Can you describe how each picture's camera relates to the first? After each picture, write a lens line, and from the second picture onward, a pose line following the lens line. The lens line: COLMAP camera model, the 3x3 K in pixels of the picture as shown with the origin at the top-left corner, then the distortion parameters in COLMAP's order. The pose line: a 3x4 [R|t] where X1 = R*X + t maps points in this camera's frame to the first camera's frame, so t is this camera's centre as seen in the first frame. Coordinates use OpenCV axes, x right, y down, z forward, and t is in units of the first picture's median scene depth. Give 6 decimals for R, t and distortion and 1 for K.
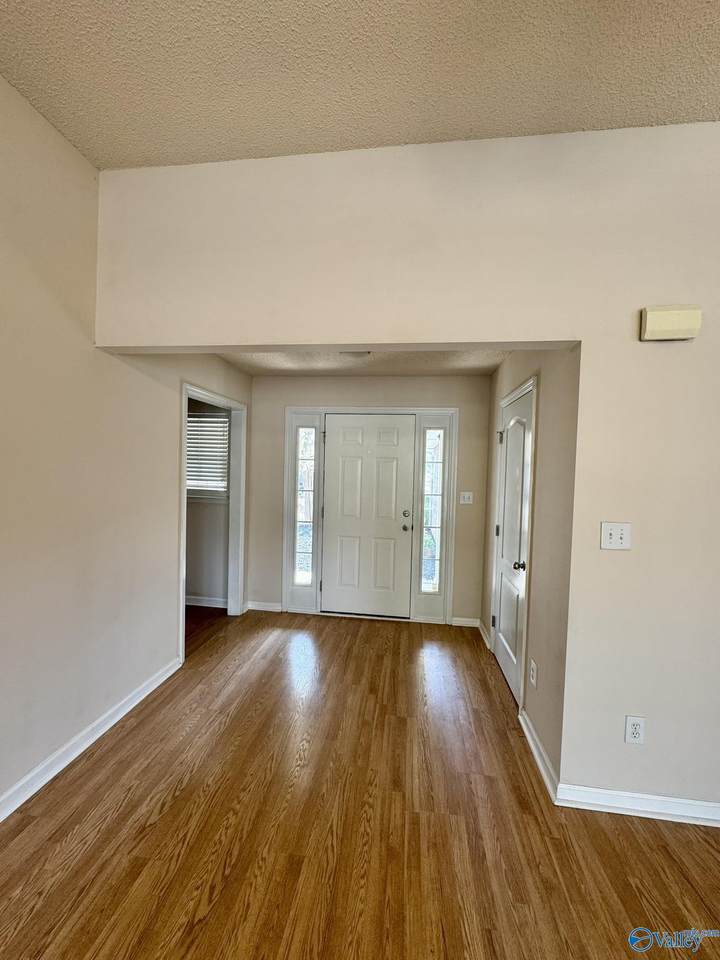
lens RADIAL K [[385.4, 0, 360.0], [0, 385.4, 480.0], [0, 0, 1]] dist [-0.010211, 0.000182]
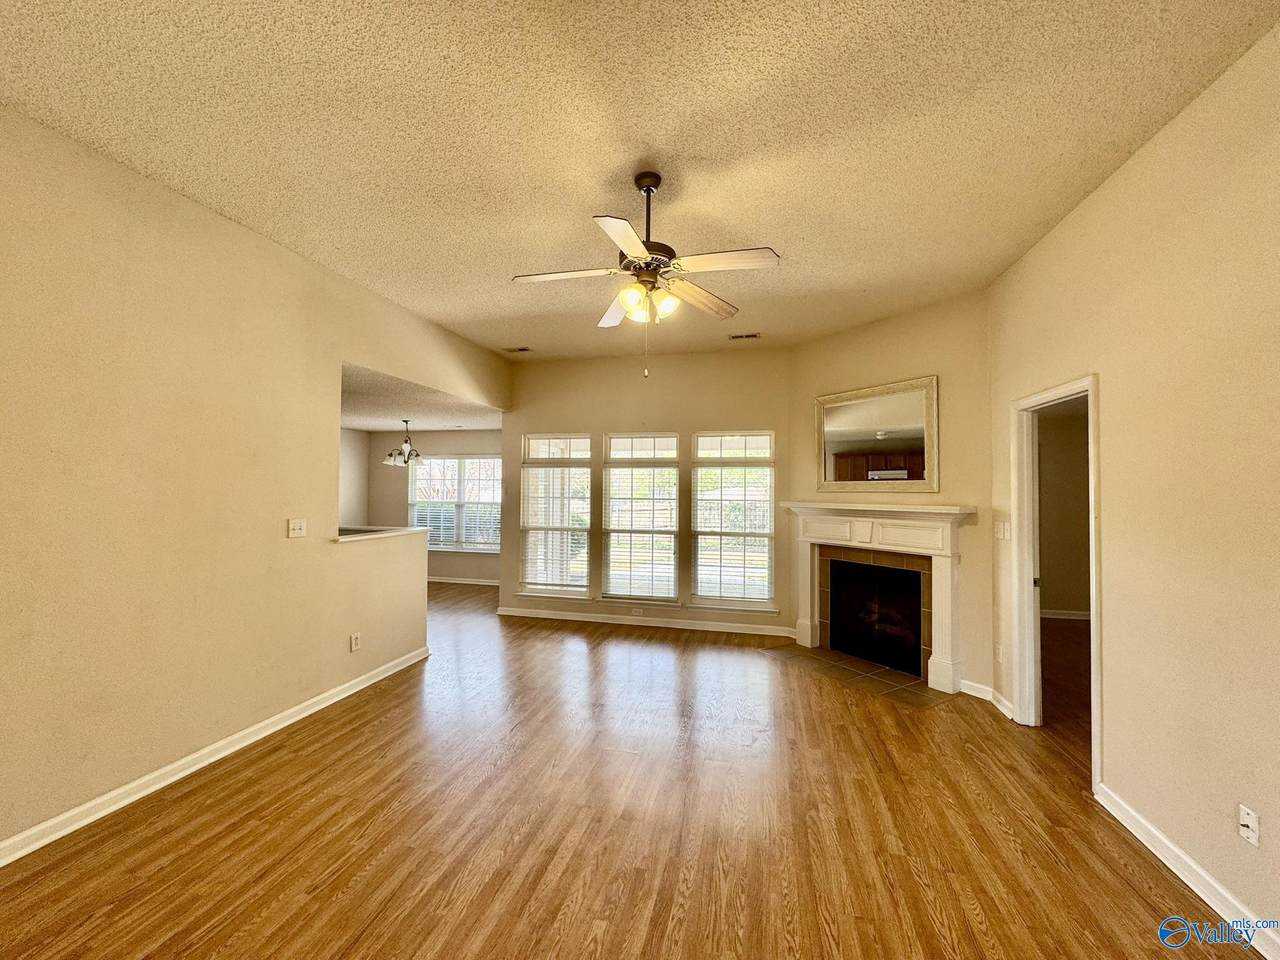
lens RADIAL K [[513.8, 0, 640.0], [0, 513.8, 480.0], [0, 0, 1]] dist [-0.010211, 0.000182]
pose [[-0.993325, -0.031364, 0.111004, 0.068241], [-0.029005, 0.999319, 0.022803, -0.017357], [-0.111644, 0.019431, -0.993558, 0.581491]]
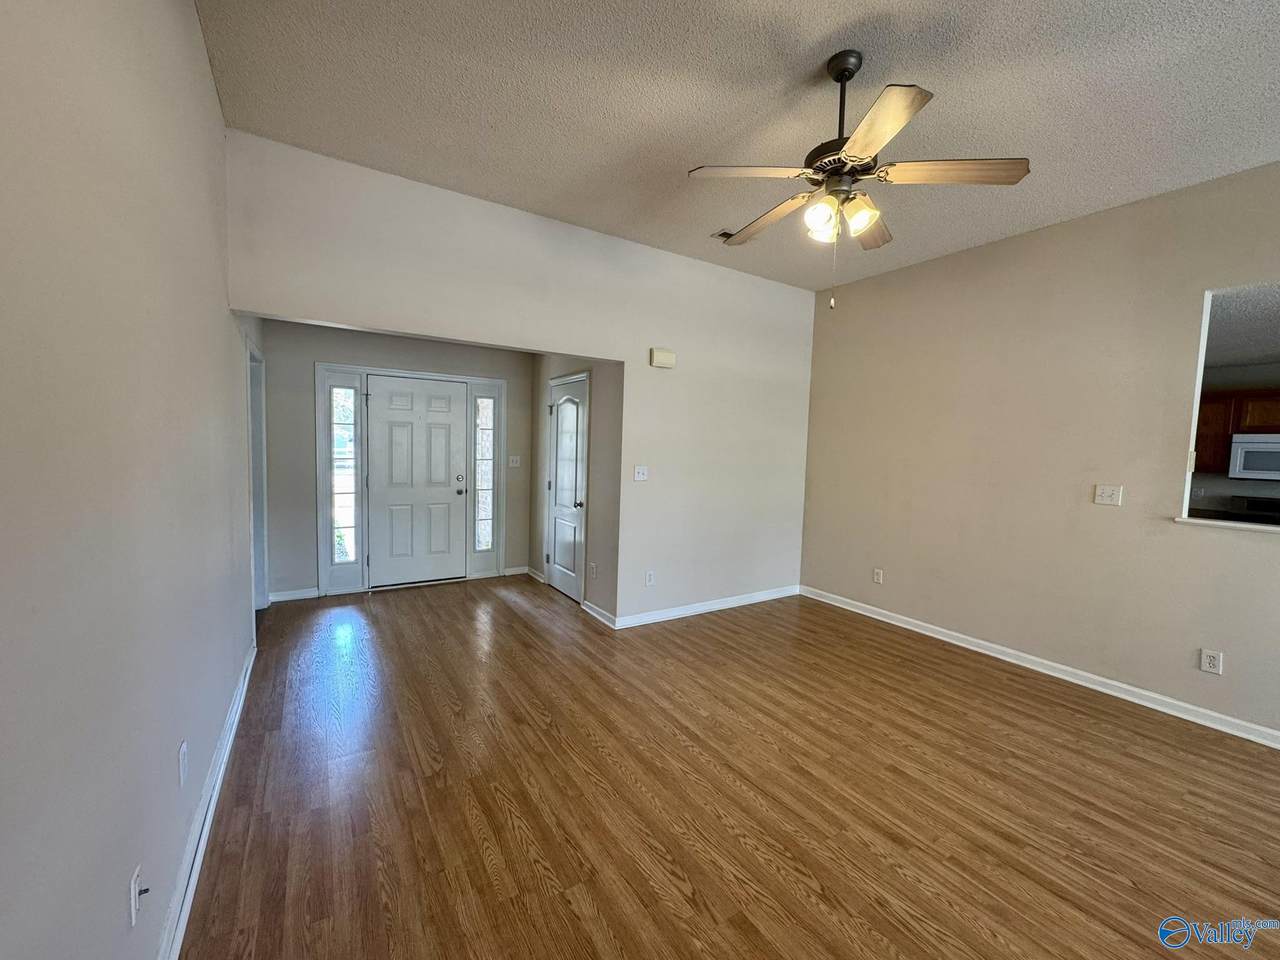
lens RADIAL K [[513.8, 0, 640.0], [0, 513.8, 480.0], [0, 0, 1]] dist [-0.010211, 0.000182]
pose [[0.769952, -0.048213, 0.636277, -0.397272], [0.012808, 0.998108, 0.060131, 0.015221], [-0.637973, -0.038149, 0.769113, -0.388574]]
